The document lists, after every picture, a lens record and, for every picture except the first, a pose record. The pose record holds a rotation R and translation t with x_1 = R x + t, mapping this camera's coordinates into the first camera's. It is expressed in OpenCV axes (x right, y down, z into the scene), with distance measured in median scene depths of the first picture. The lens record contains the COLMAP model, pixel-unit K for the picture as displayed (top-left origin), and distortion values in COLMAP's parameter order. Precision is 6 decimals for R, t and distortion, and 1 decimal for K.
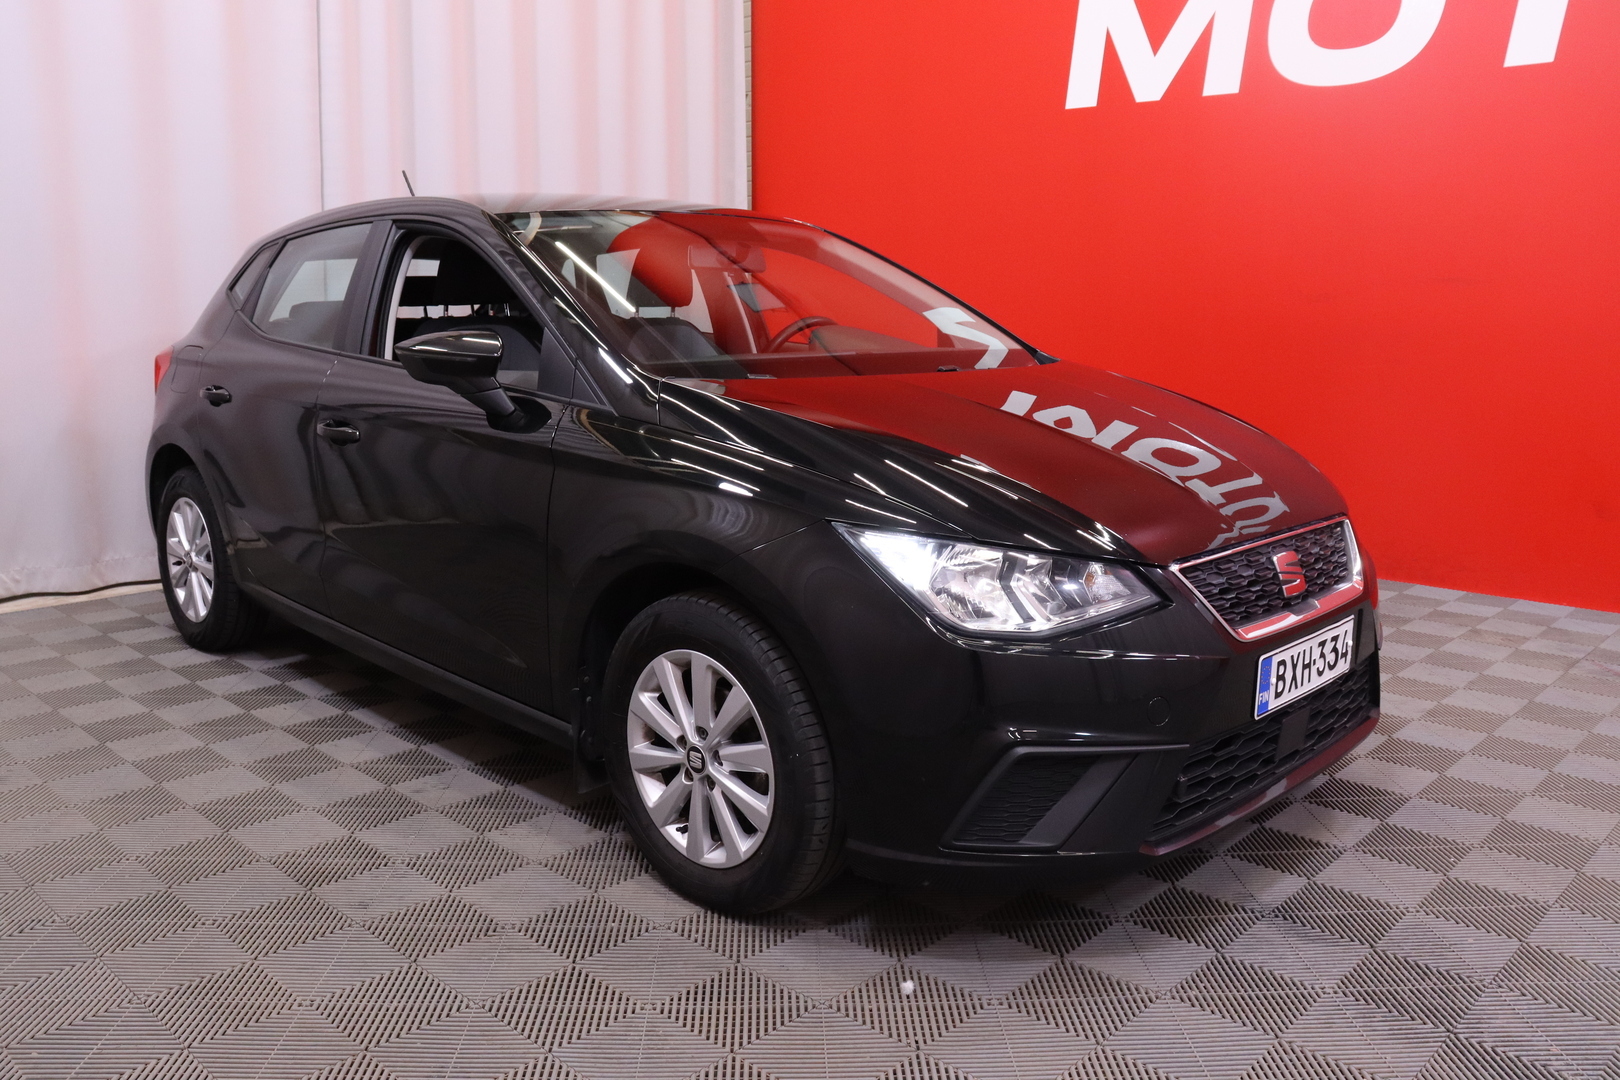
lens RADIAL K [[1335.2, 0, 822.1], [0, 1335.2, 545.6], [0, 0, 1]] dist [-0.111924, 0.033055]
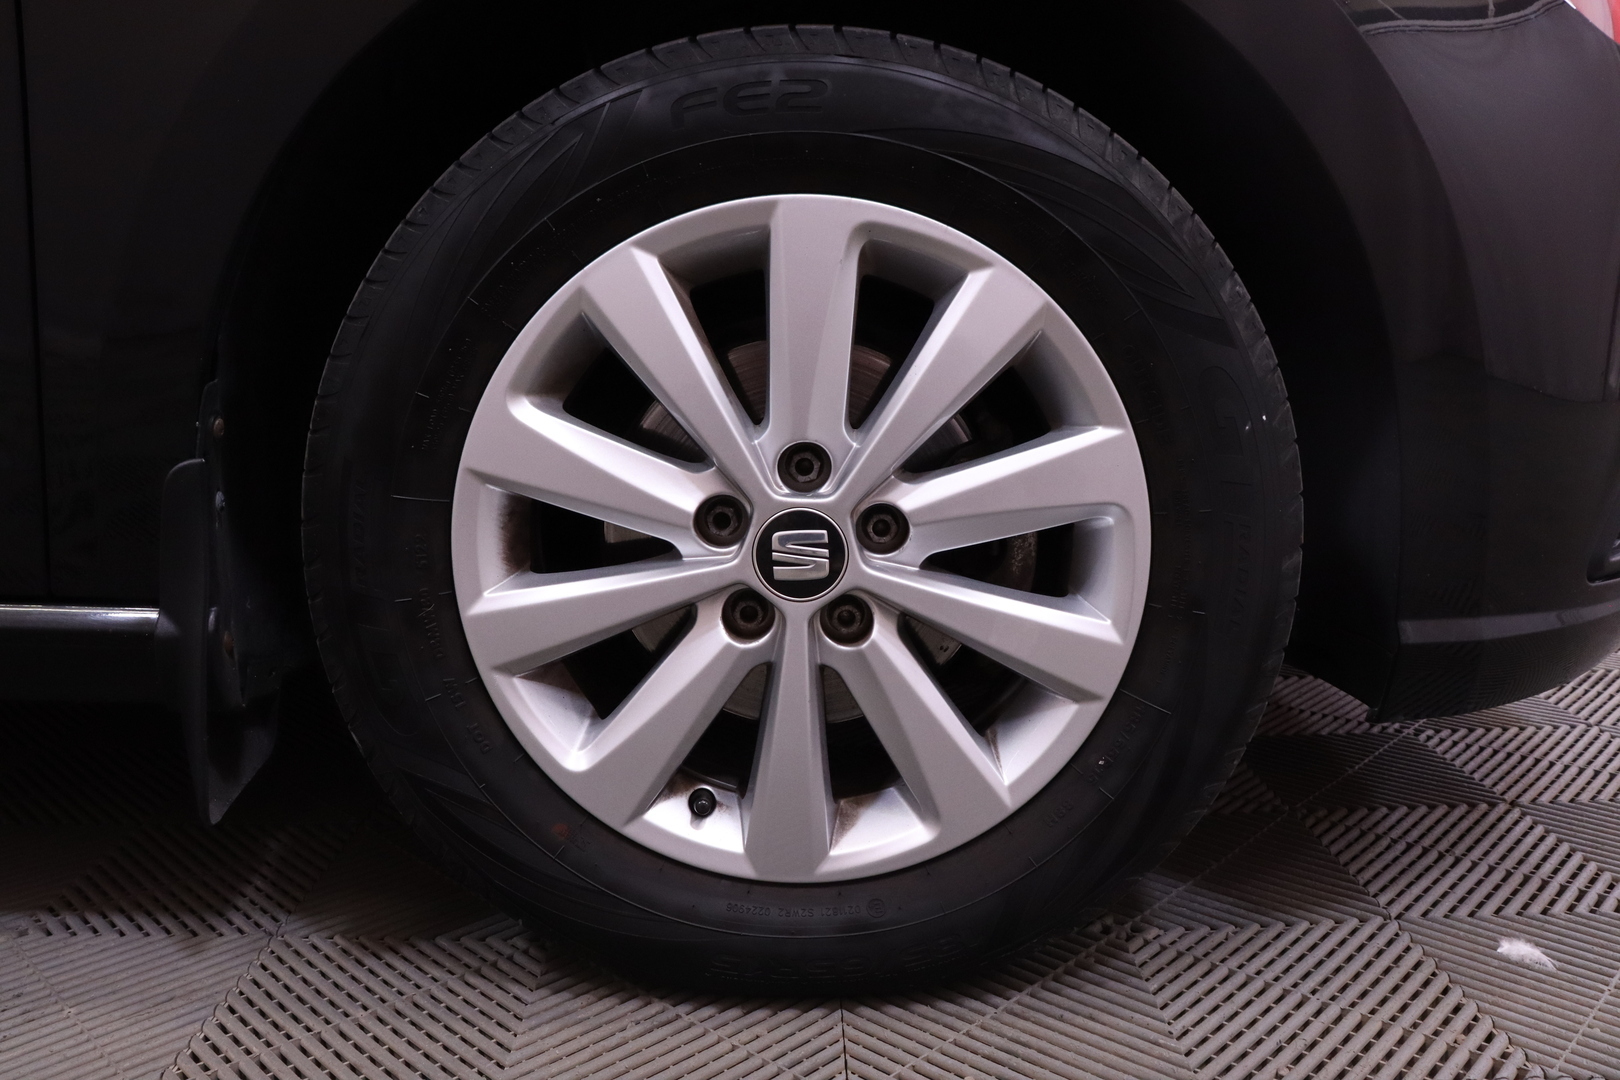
lens RADIAL K [[1335.2, 0, 809.9], [0, 1335.2, 536.4], [0, 0, 1]] dist [-0.111924, 0.033055]
pose [[0.713204, -0.135177, 0.687799, -0.309974], [0.144084, 0.988547, 0.044879, 0.142522], [-0.685988, 0.067093, 0.724513, 0.766493]]
